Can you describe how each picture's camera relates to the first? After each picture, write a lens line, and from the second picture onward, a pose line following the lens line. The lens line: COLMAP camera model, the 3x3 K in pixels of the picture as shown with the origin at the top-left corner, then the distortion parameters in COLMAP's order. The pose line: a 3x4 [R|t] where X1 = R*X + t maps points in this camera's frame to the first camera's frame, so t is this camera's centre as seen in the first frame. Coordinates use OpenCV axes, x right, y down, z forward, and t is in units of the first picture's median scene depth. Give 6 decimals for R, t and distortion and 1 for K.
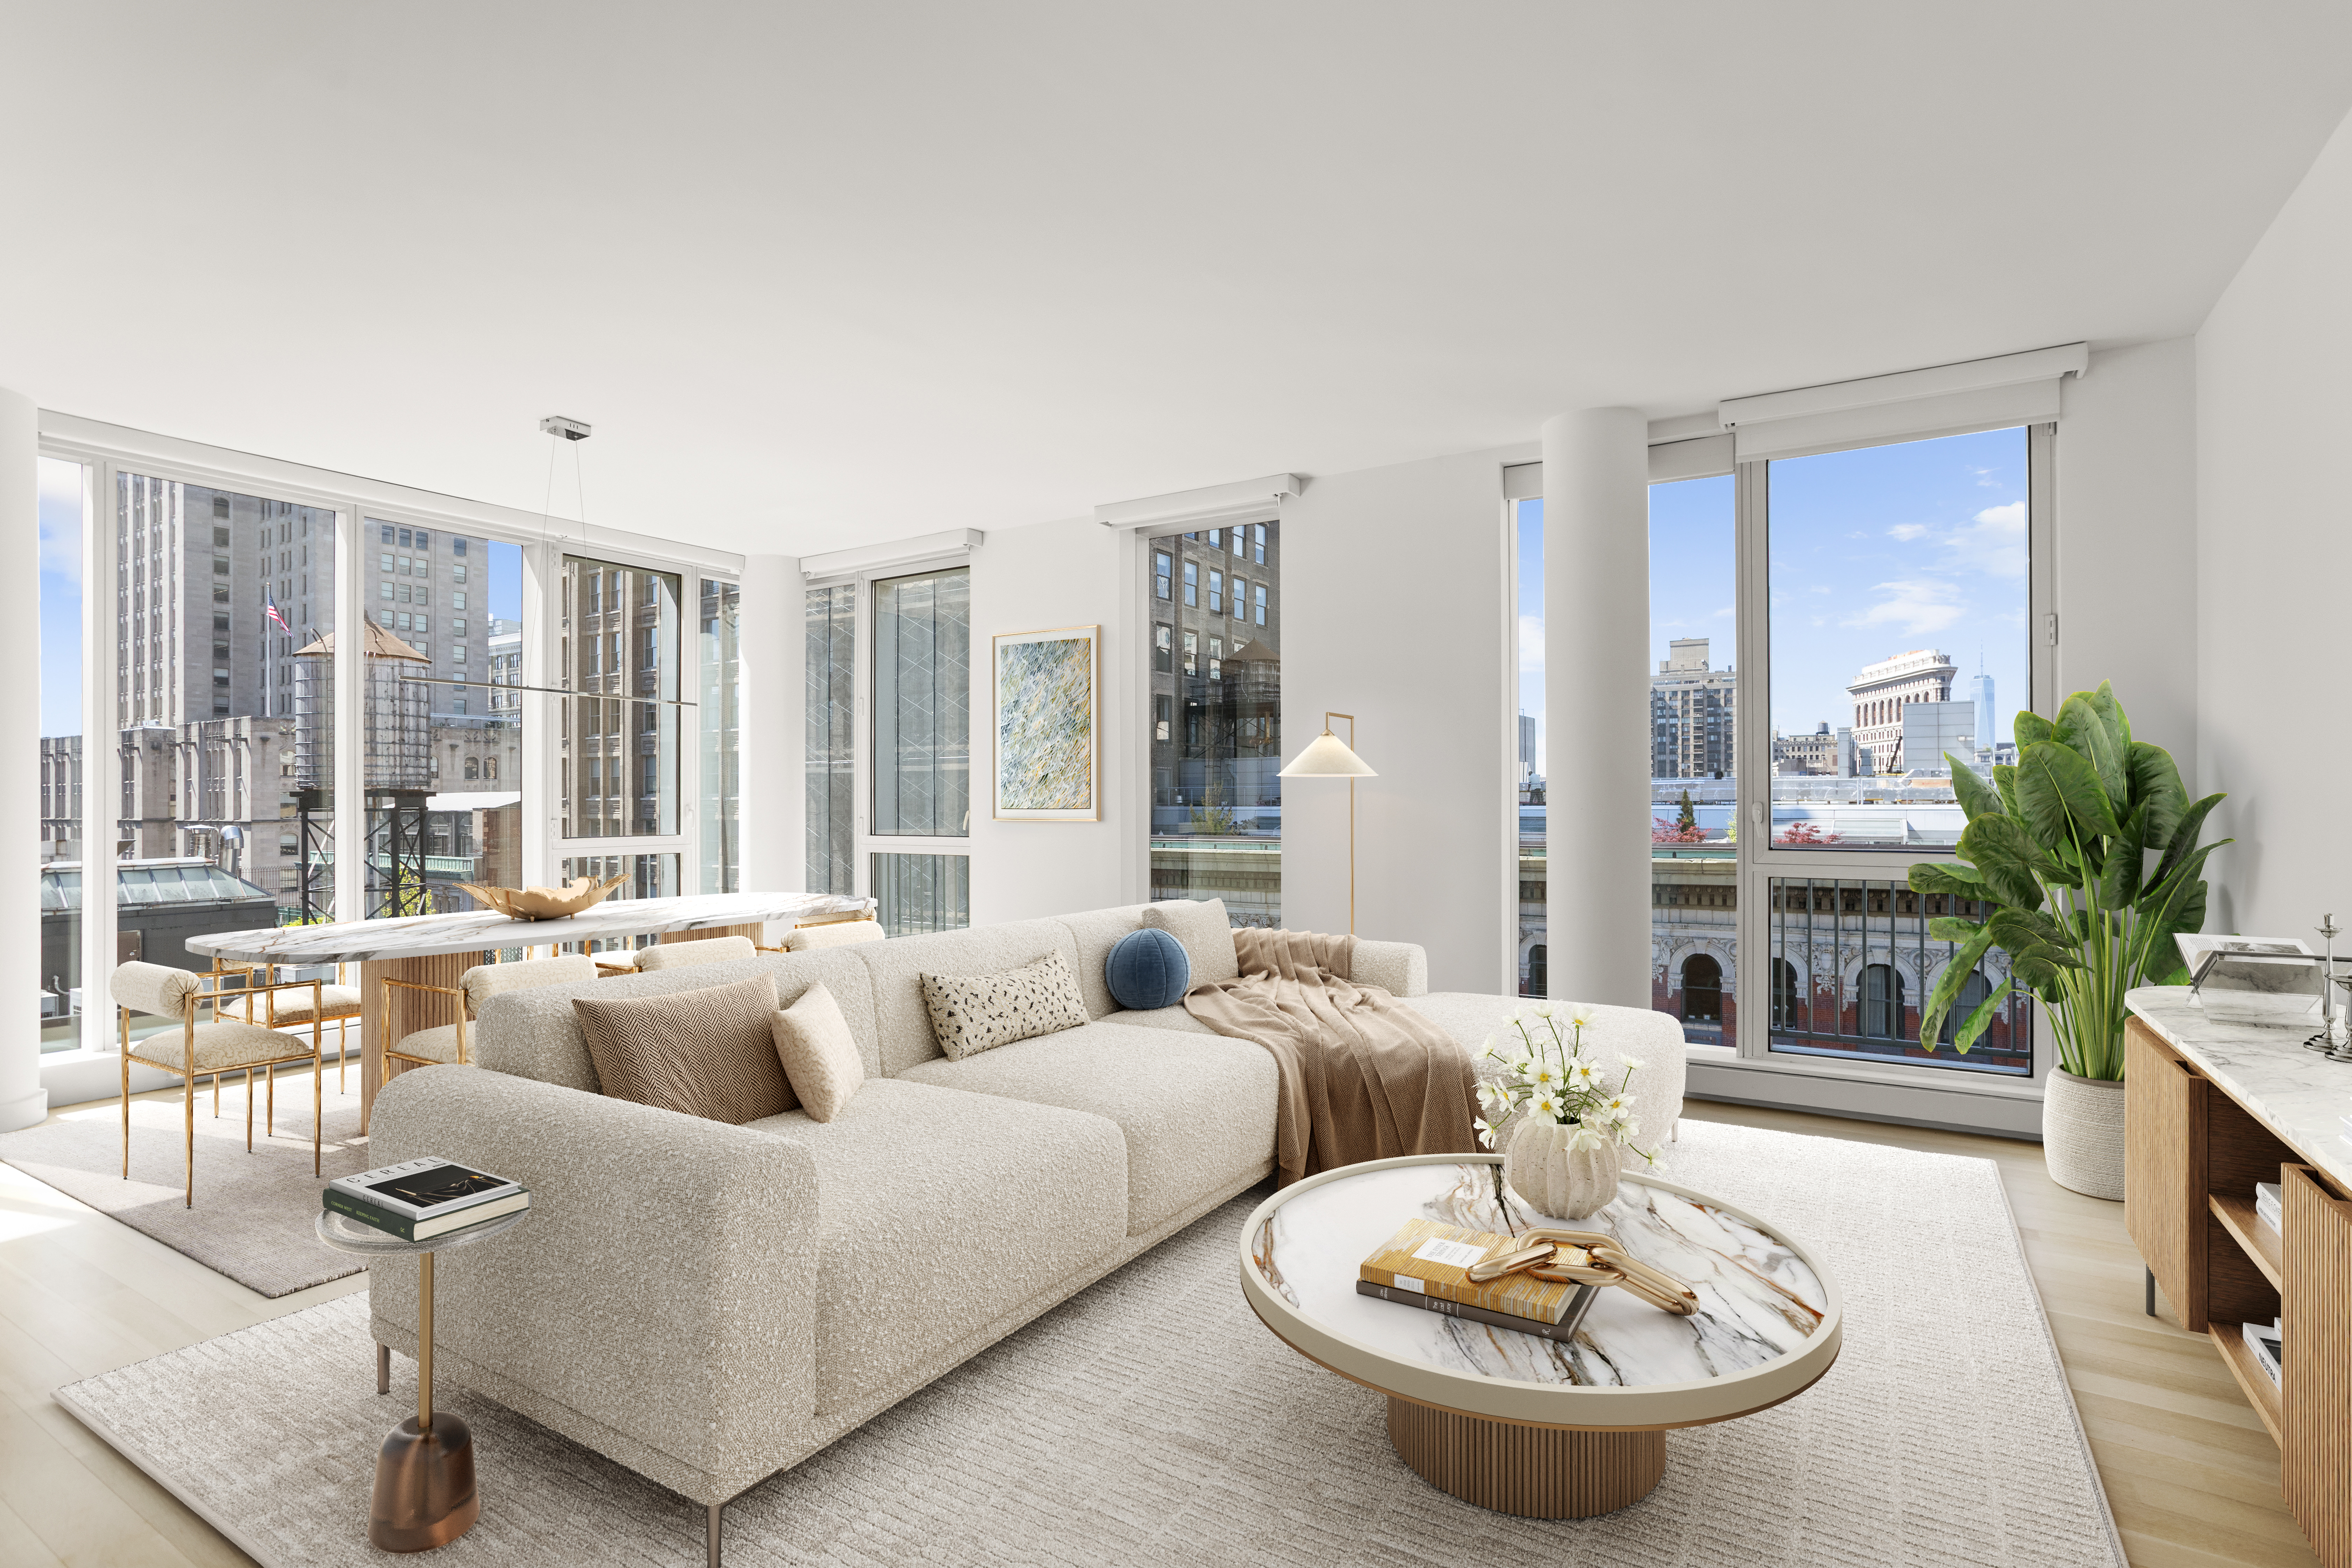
lens RADIAL K [[1130.5, 0, 1219.4], [0, 1130.5, 792.4], [0, 0, 1]] dist [-0.023338, -0.000229]
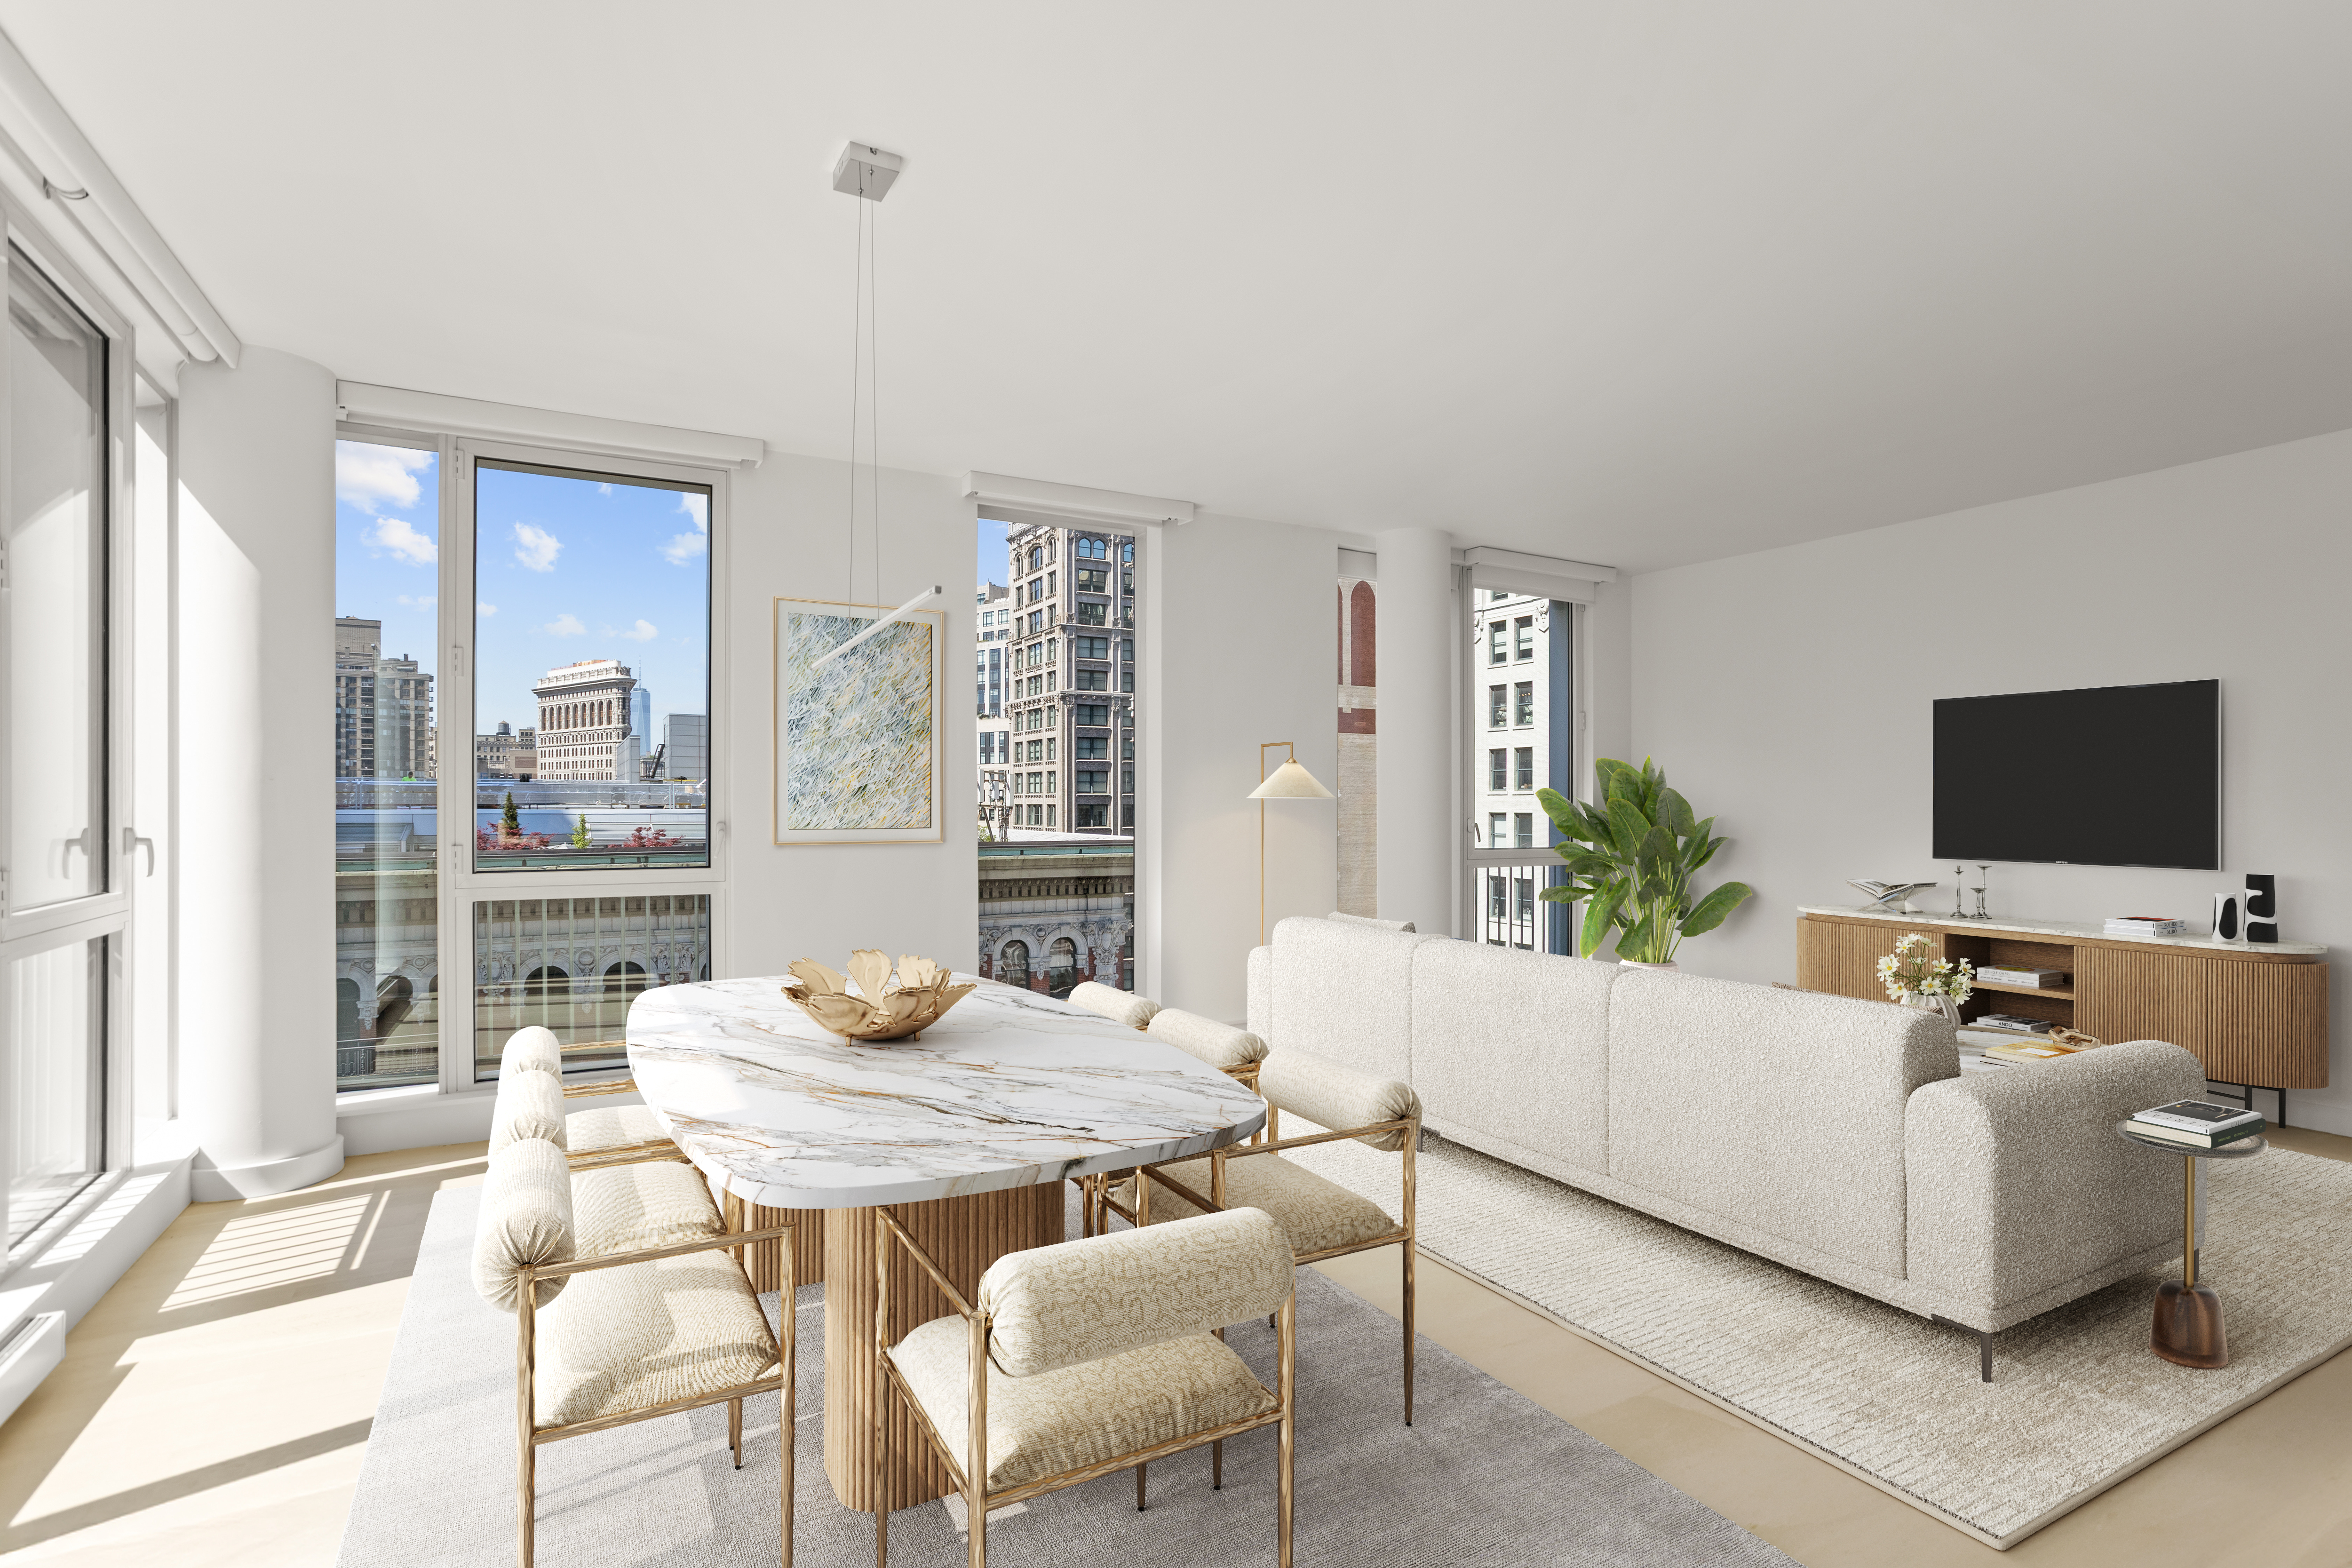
lens RADIAL K [[1148.7, 0, 1176.0], [0, 1148.7, 784.0], [0, 0, 1]] dist [-0.068503, 0.000025]
pose [[0.516122, 0.017746, 0.856331, -0.732642], [-0.009495, 0.999842, -0.014998, -0.007121], [-0.856463, -0.000391, 0.516209, 0.399397]]
